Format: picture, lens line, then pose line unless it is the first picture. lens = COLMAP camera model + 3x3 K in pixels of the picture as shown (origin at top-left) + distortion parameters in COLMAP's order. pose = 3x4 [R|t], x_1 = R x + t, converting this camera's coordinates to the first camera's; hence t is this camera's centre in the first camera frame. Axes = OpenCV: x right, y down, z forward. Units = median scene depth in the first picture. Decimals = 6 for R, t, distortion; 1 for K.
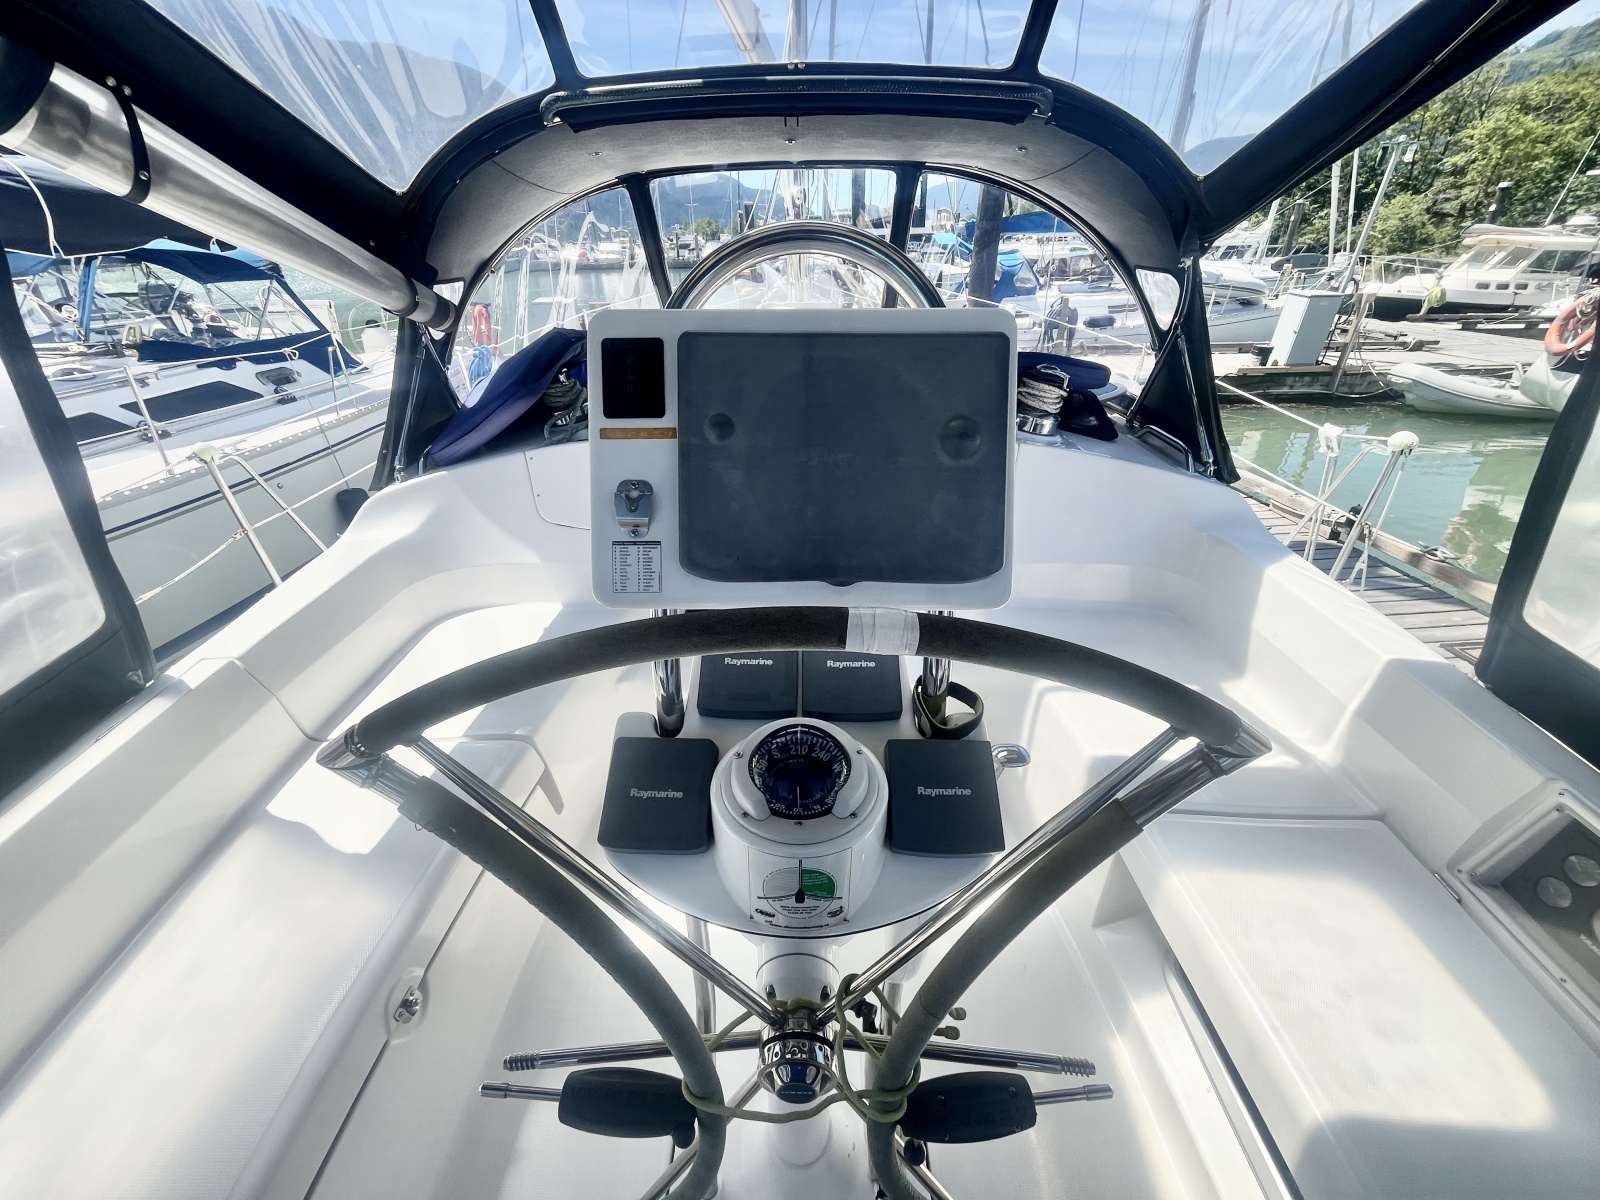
lens RADIAL K [[644.5, 0, 792.9], [0, 644.5, 597.5], [0, 0, 1]] dist [-0.000803, 0.000005]
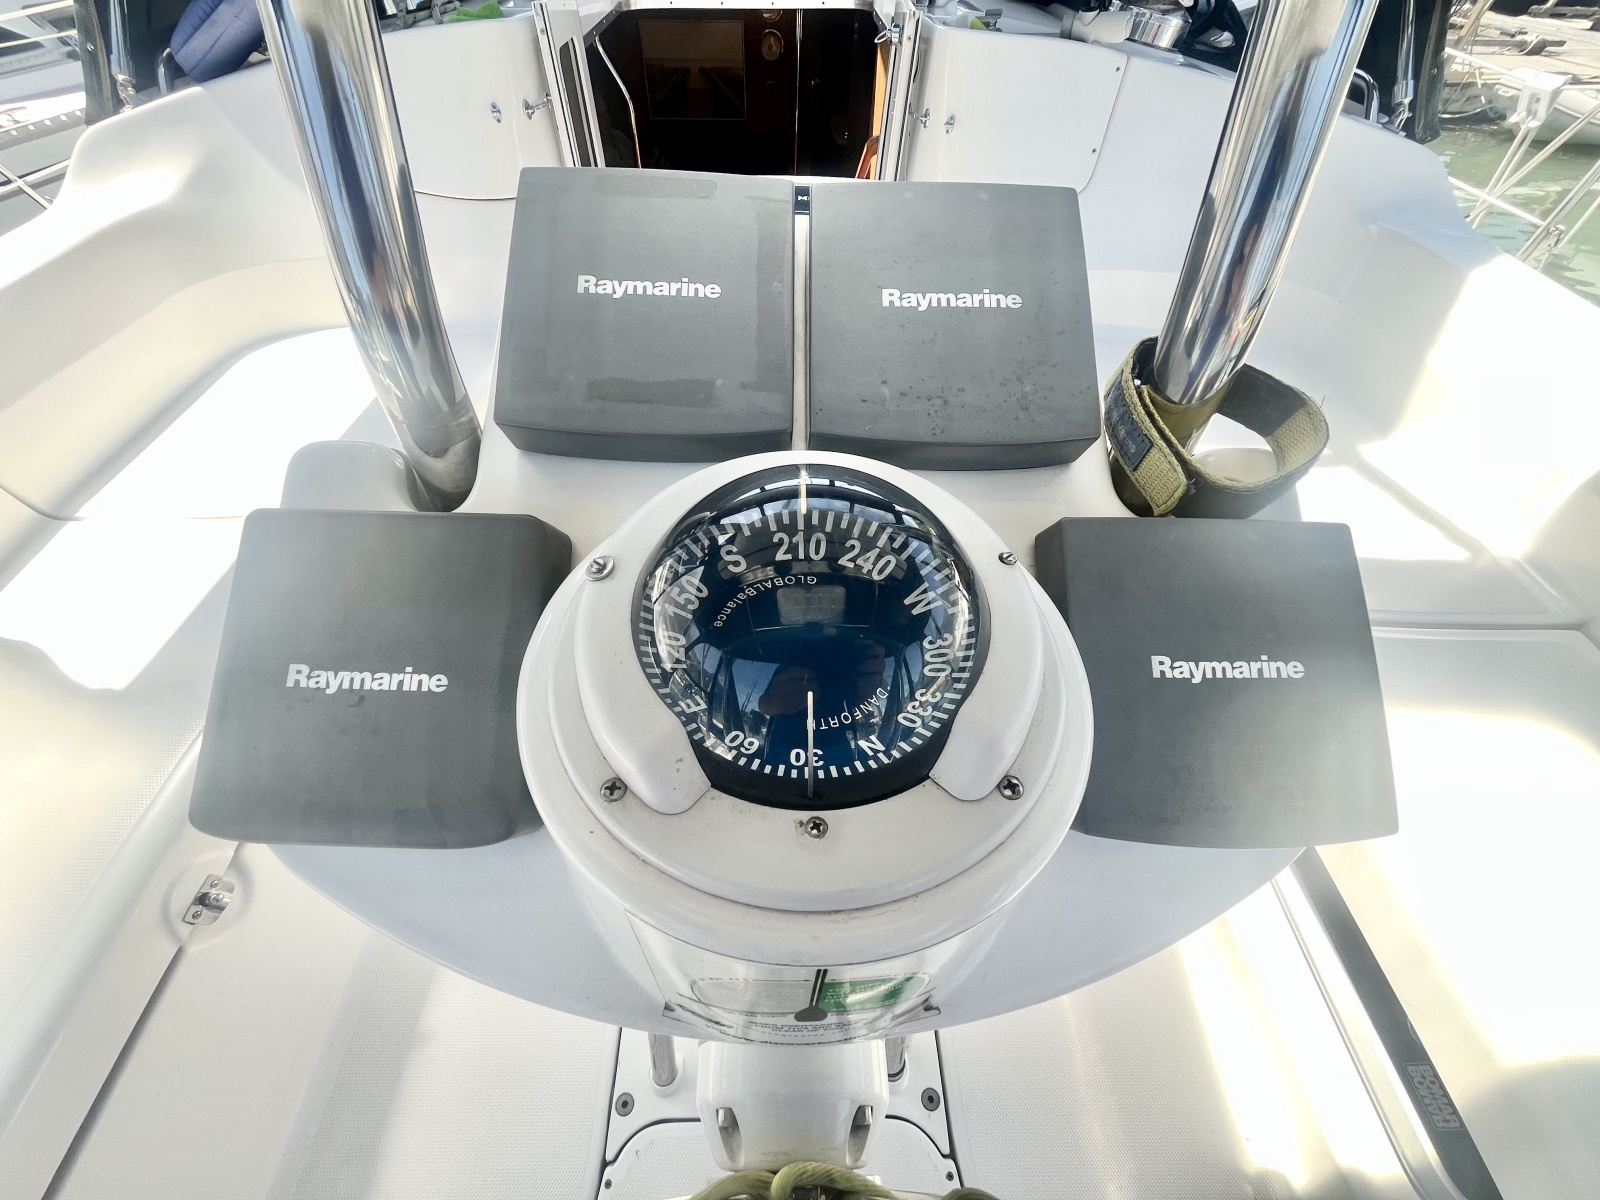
lens RADIAL K [[644.5, 0, 792.9], [0, 644.5, 597.5], [0, 0, 1]] dist [-0.000803, 0.000005]
pose [[0.999160, -0.000760, 0.040981, -0.006154], [-0.012702, 0.944870, 0.327200, 0.123676], [-0.038970, -0.327446, 0.944066, 0.550166]]
